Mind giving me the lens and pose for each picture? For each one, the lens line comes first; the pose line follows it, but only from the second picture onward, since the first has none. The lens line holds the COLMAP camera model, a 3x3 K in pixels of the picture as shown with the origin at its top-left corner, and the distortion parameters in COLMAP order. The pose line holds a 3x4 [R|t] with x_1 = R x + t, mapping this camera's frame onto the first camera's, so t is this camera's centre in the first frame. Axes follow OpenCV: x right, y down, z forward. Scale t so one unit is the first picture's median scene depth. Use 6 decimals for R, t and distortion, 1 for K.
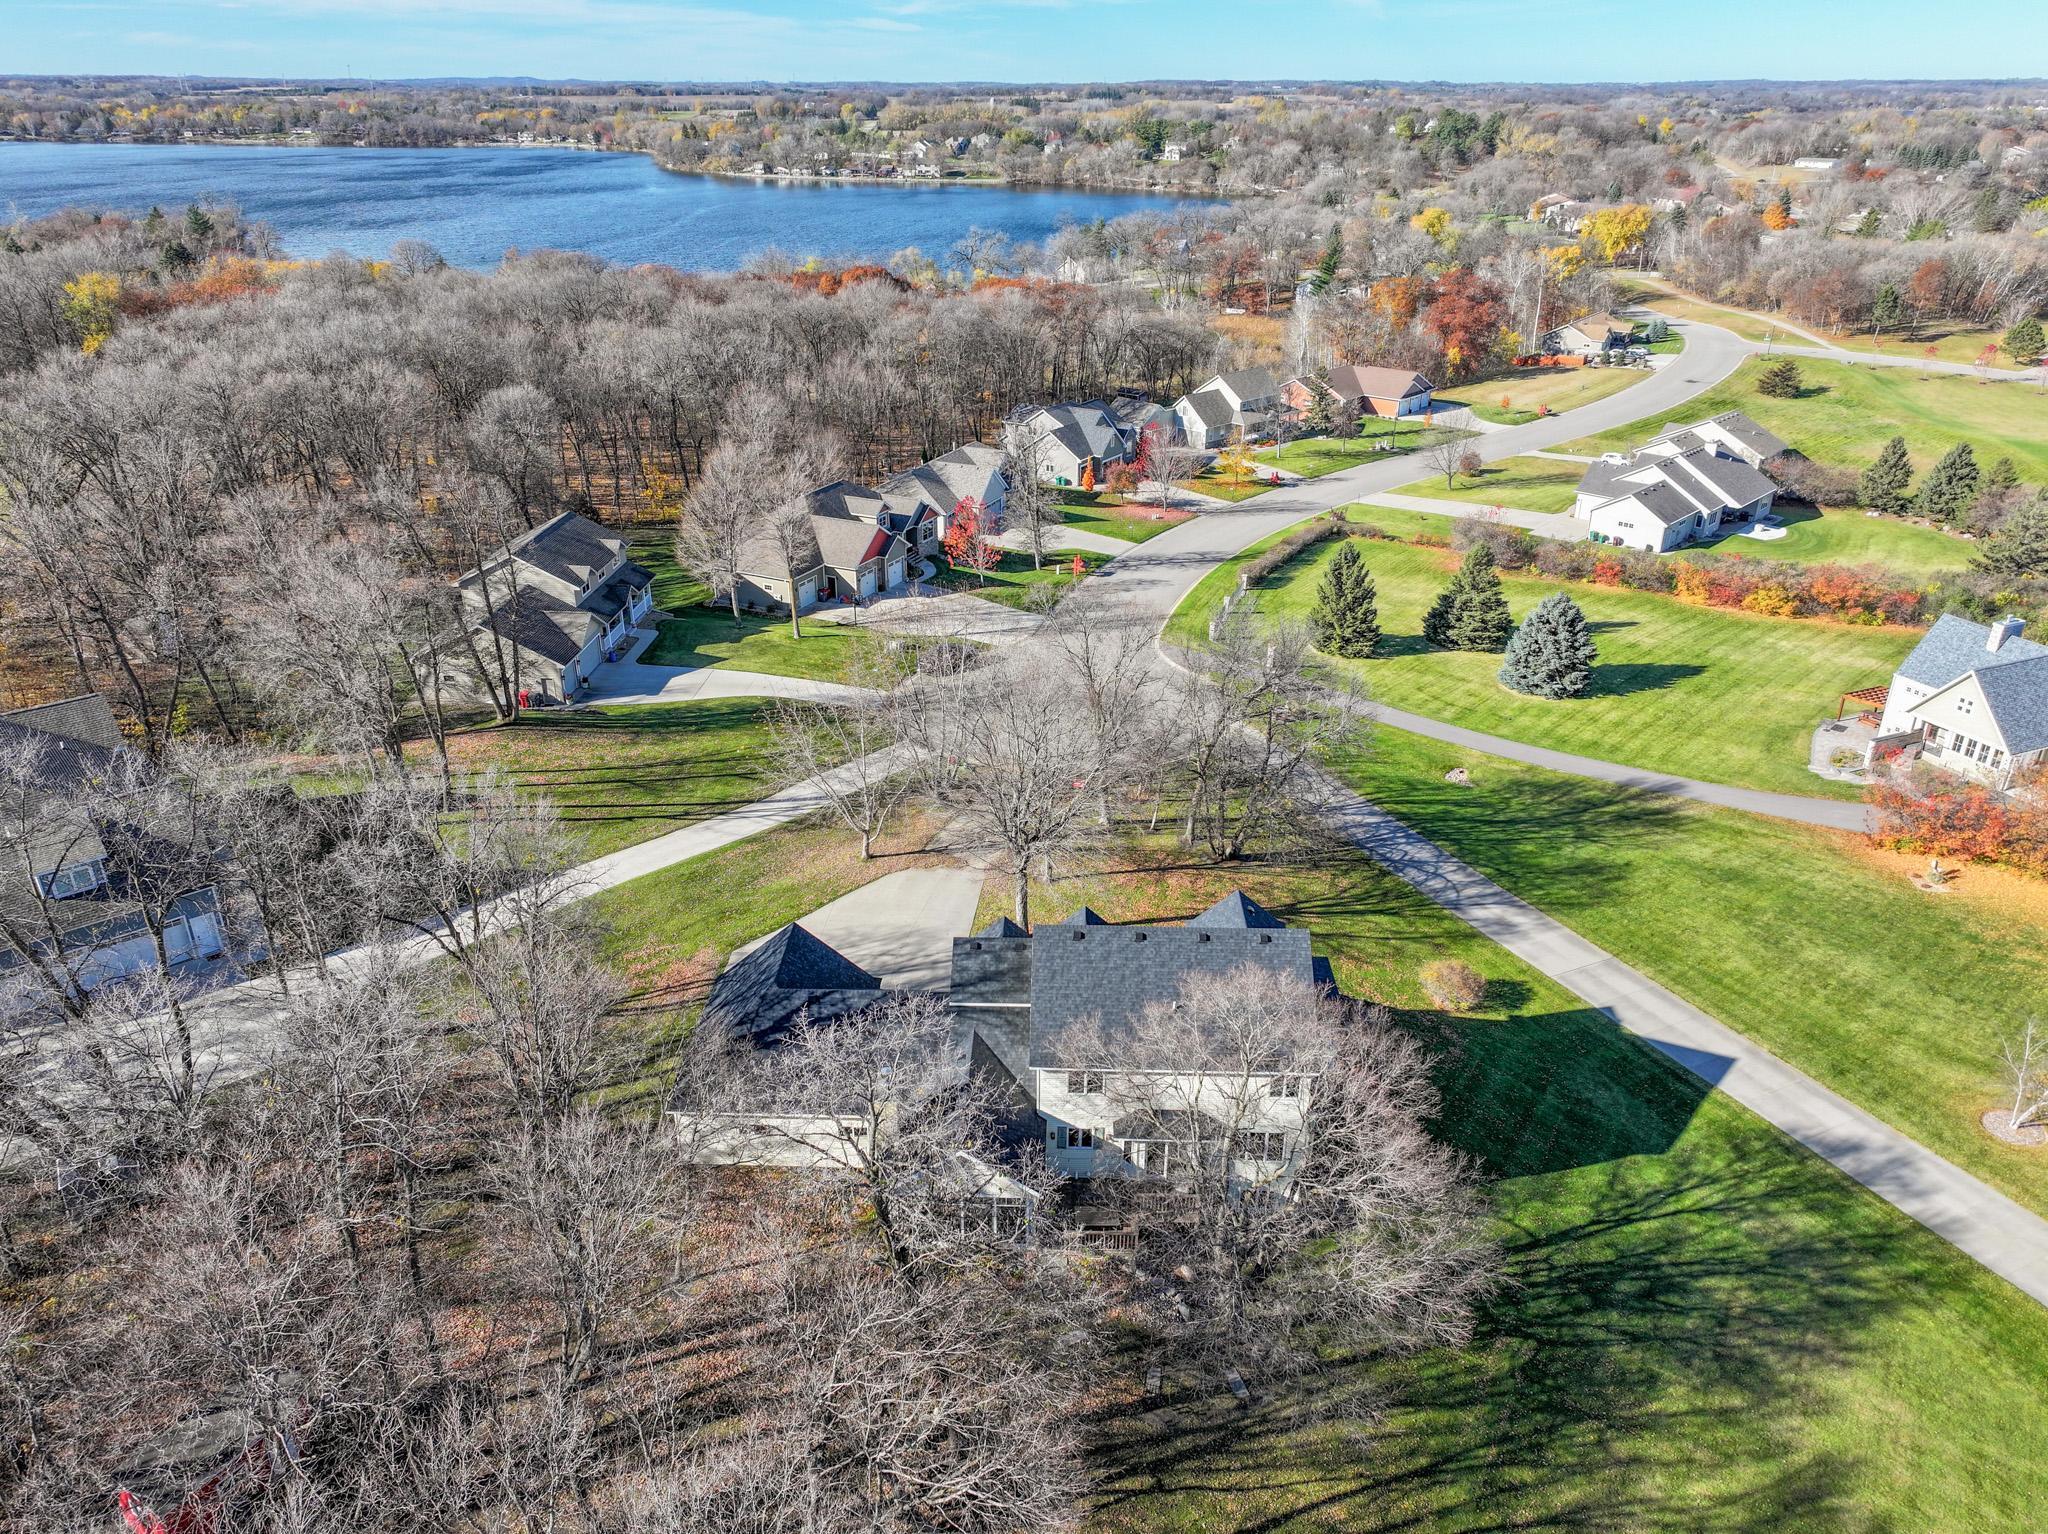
lens RADIAL K [[1442.8, 0, 1032.5], [0, 1442.8, 772.1], [0, 0, 1]] dist [0.005424, 0.007070]
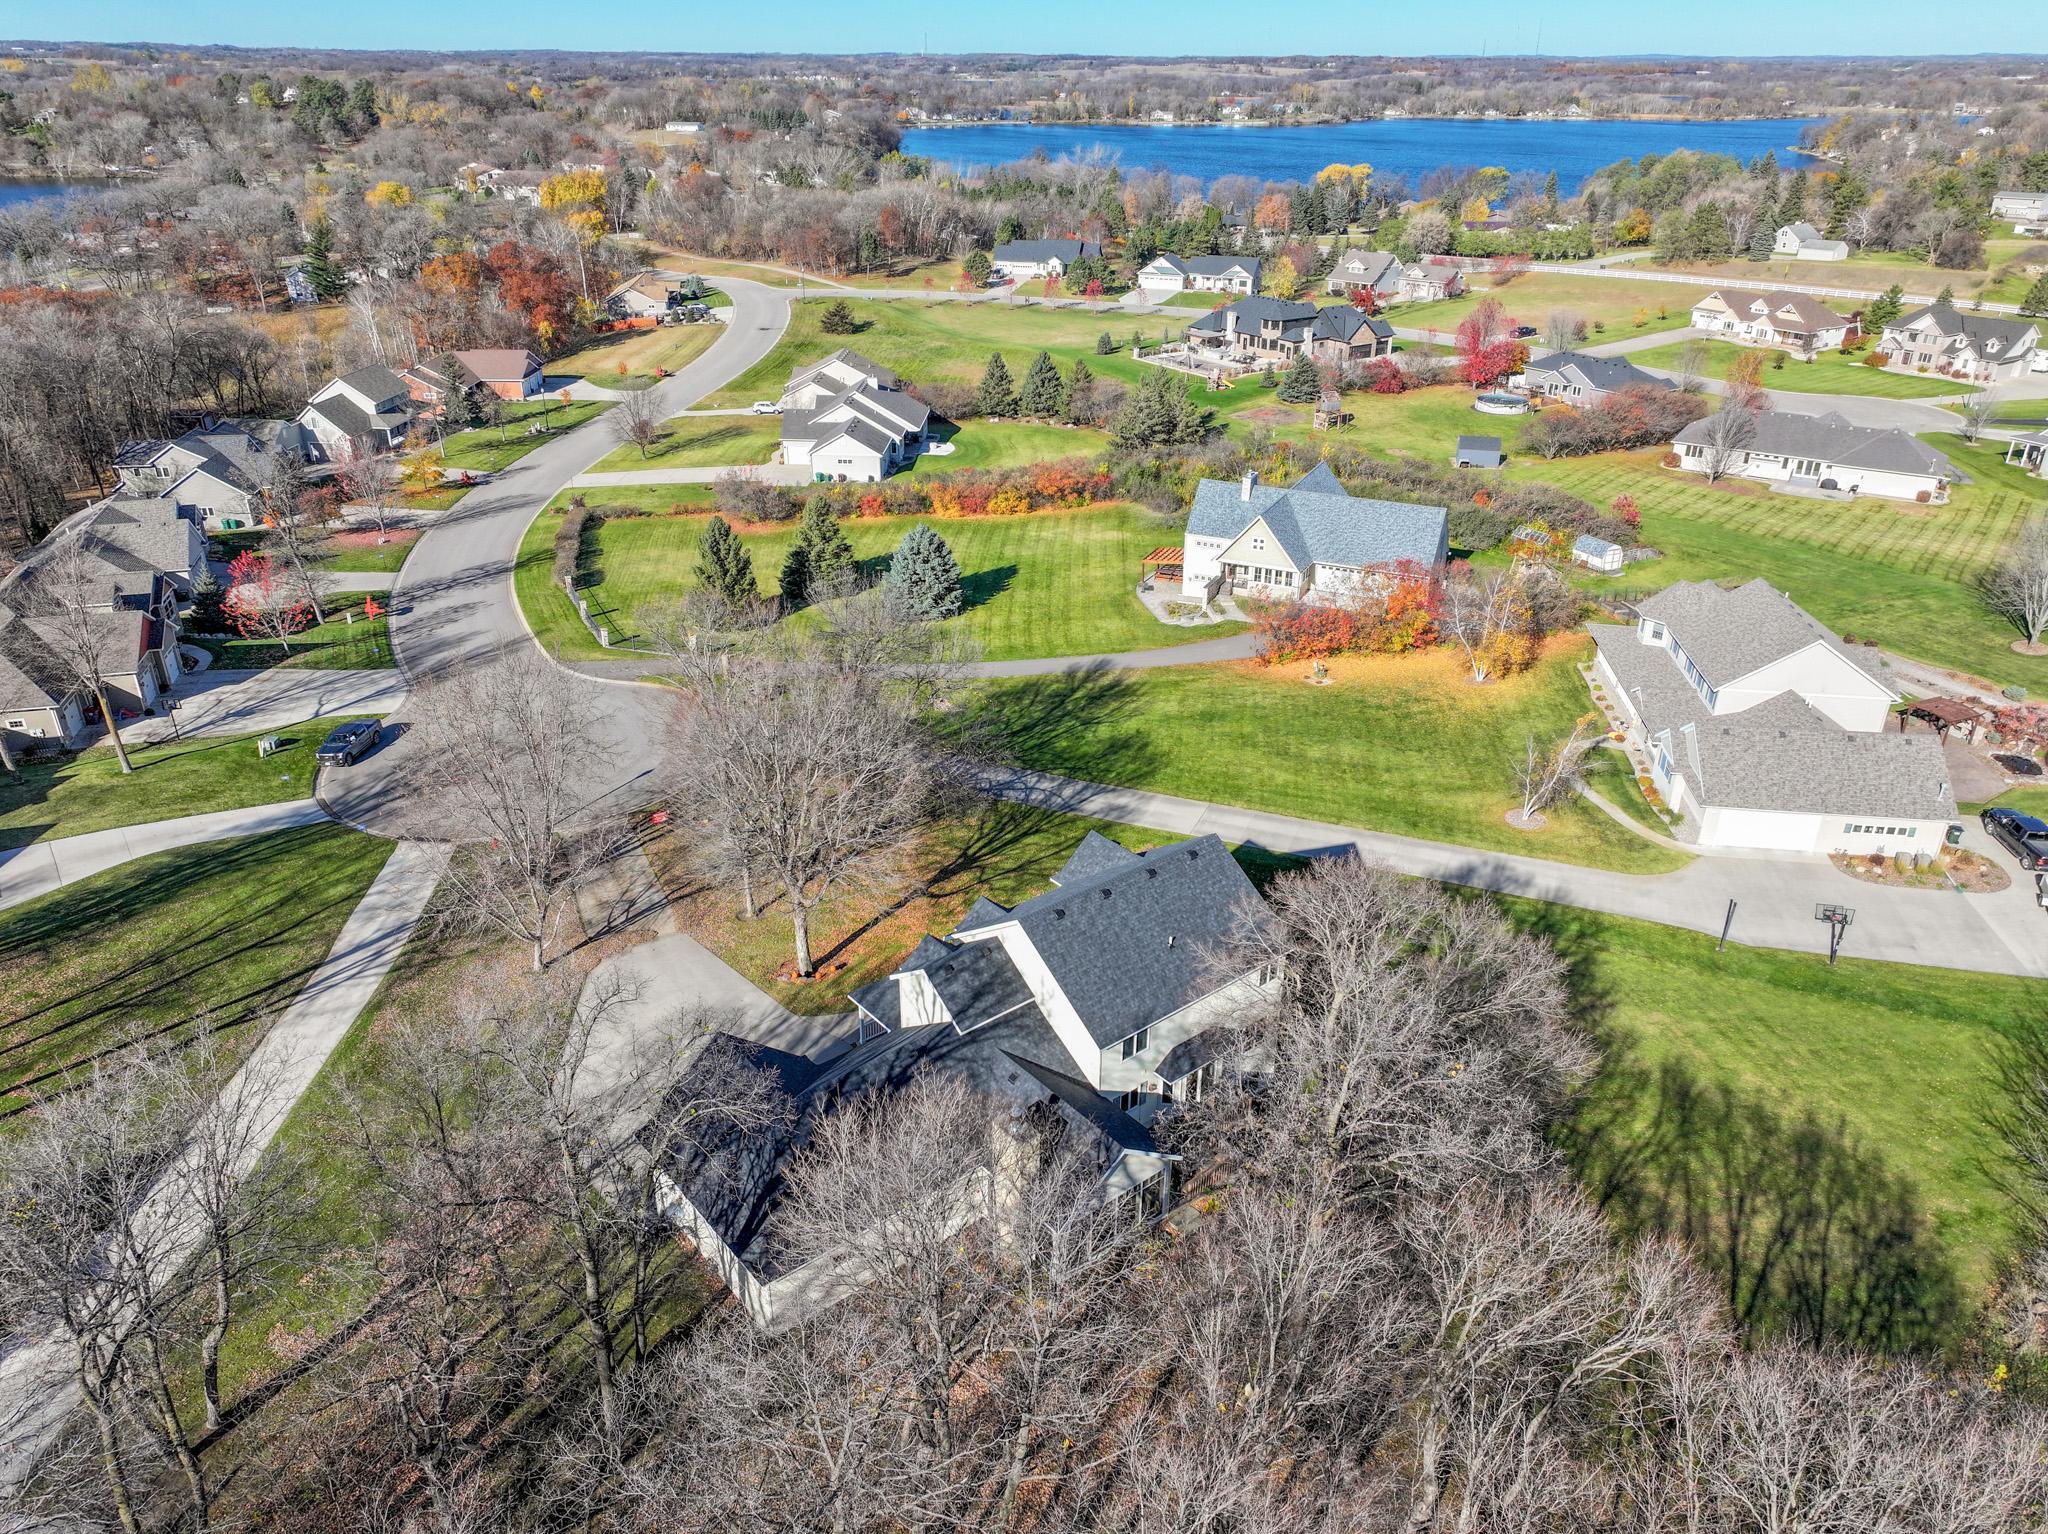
lens RADIAL K [[1442.8, 0, 1038.6], [0, 1442.8, 756.9], [0, 0, 1]] dist [0.005424, 0.007070]
pose [[0.748987, -0.287067, 0.597169, -0.173539], [0.281419, 0.953765, 0.105523, -0.031162], [-0.599851, 0.089019, 0.795144, 0.070247]]
